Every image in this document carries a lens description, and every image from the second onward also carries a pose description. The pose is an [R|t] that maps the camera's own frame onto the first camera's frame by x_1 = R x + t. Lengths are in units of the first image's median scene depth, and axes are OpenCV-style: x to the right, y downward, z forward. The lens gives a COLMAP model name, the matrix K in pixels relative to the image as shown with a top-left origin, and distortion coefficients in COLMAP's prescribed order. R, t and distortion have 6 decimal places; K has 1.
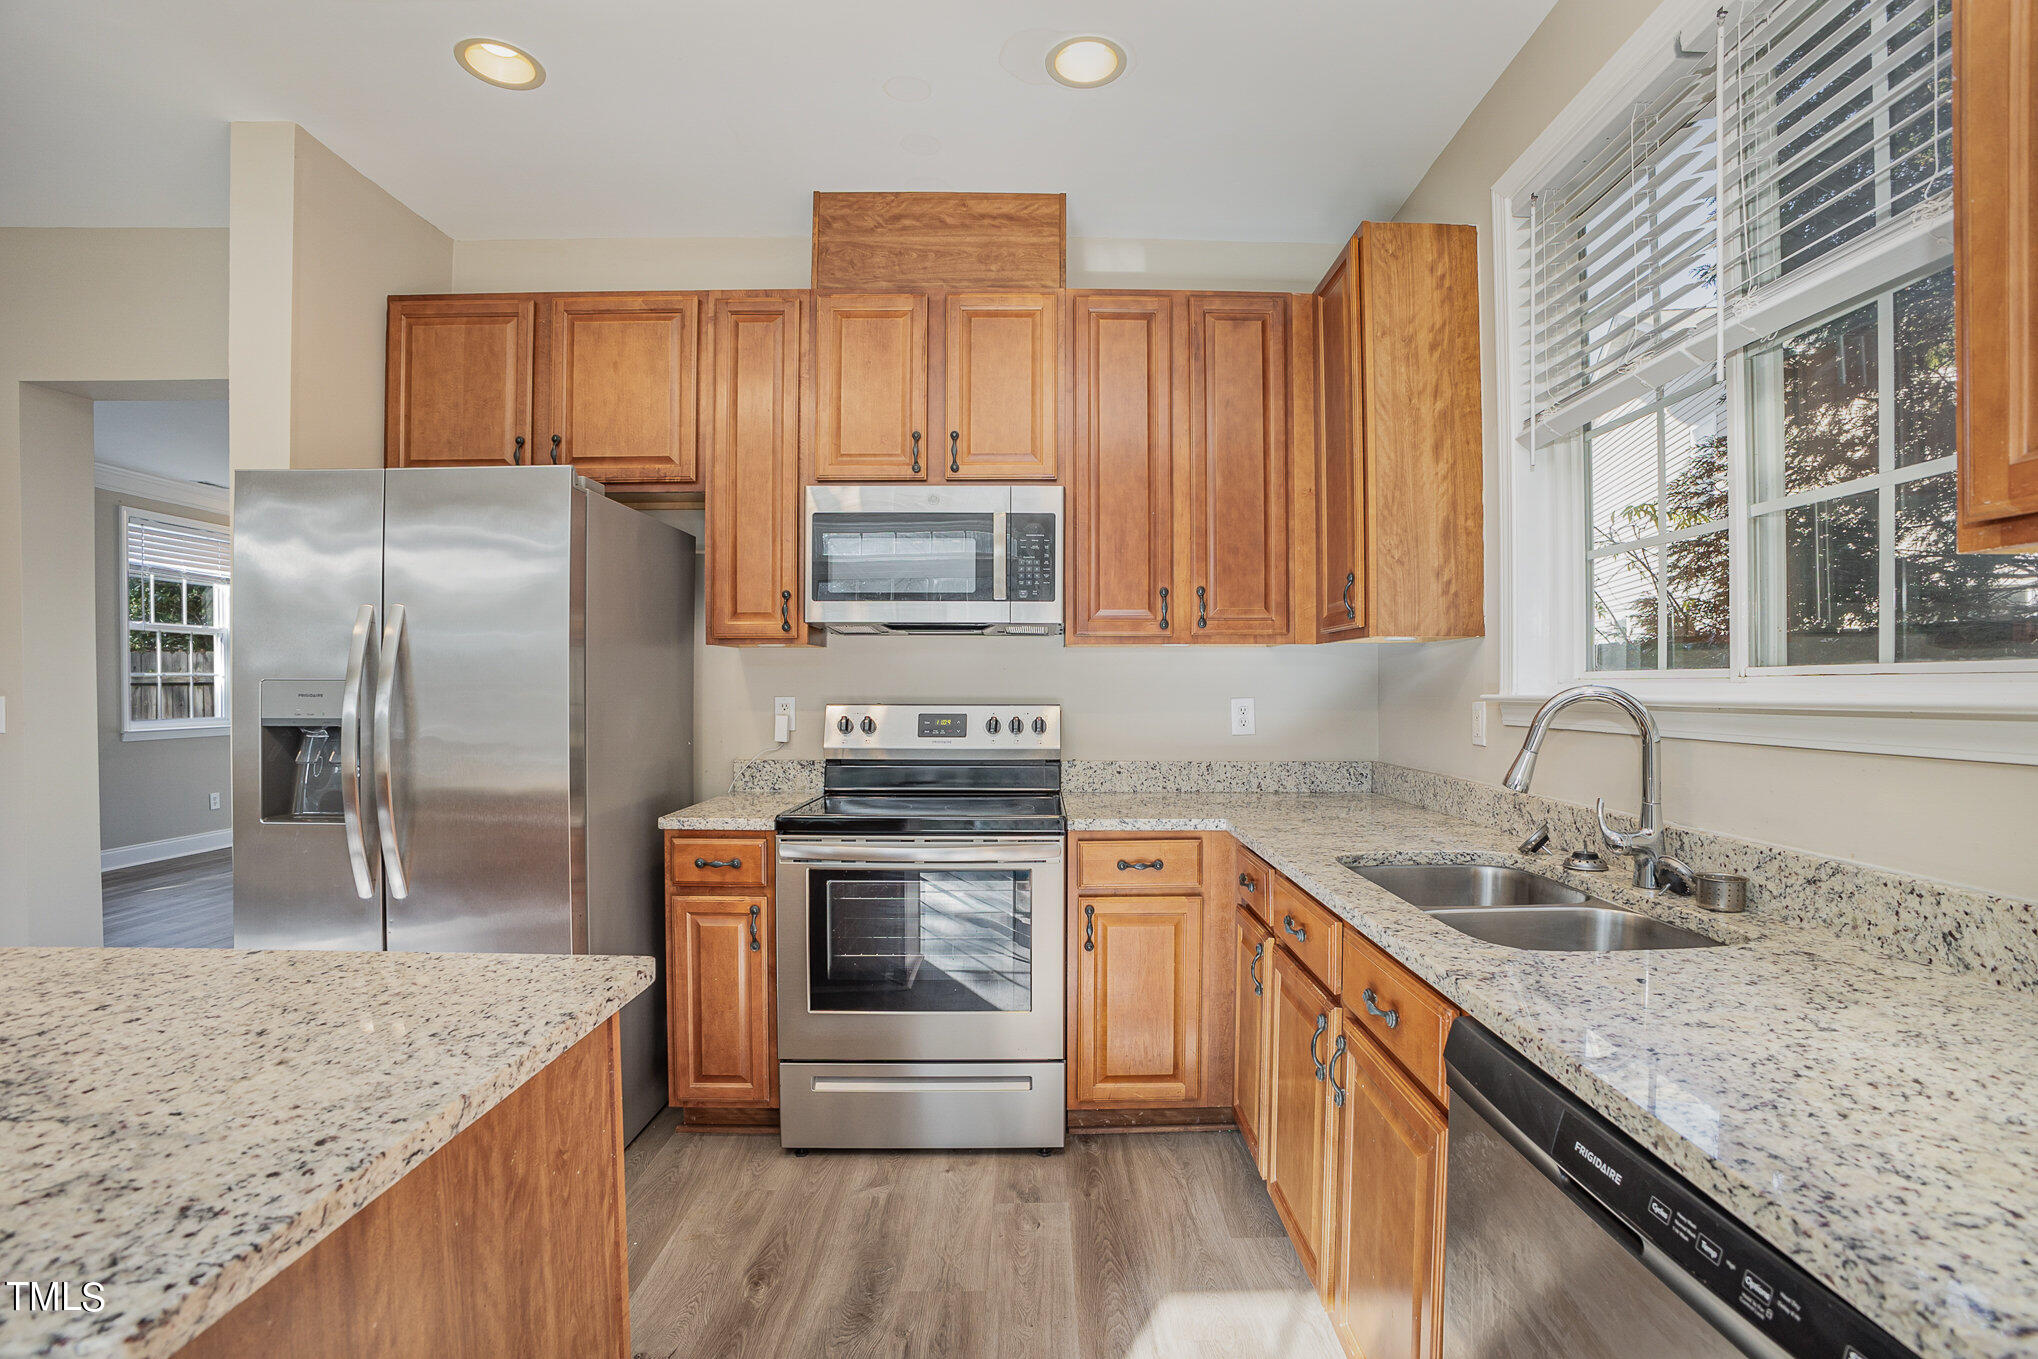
lens RADIAL K [[941.6, 0, 1037.6], [0, 941.6, 681.1], [0, 0, 1]] dist [-0.084614, 0.028127]
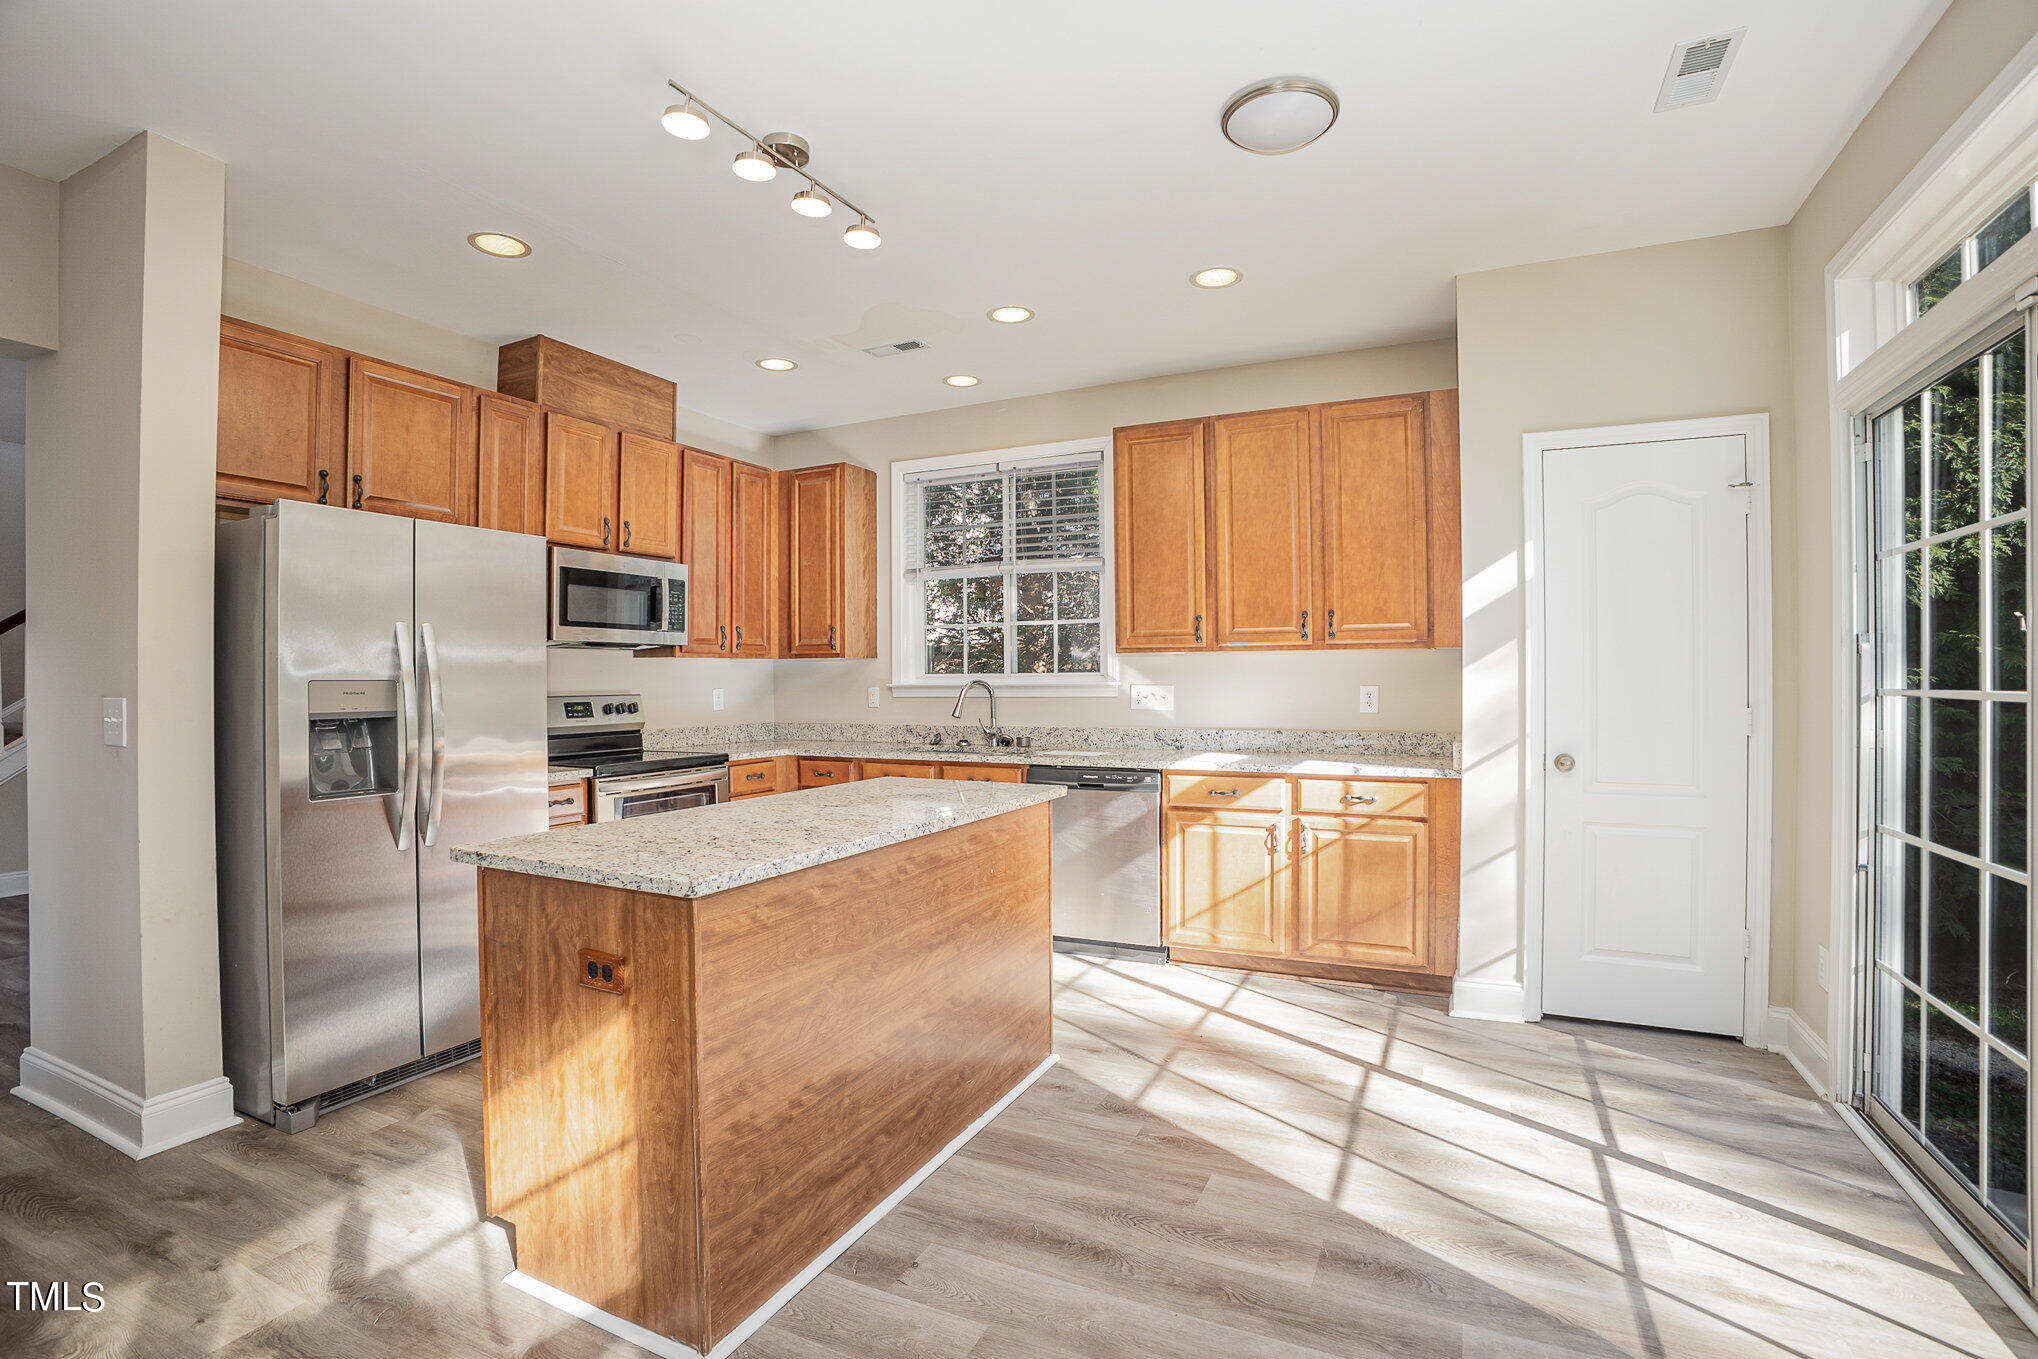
lens RADIAL K [[941.6, 0, 1037.6], [0, 941.6, 681.1], [0, 0, 1]] dist [-0.084614, 0.028127]
pose [[0.435565, -0.007321, 0.900128, -1.190285], [0.002804, 0.999973, 0.006777, -0.006822], [-0.900153, -0.000428, 0.435574, -0.300934]]
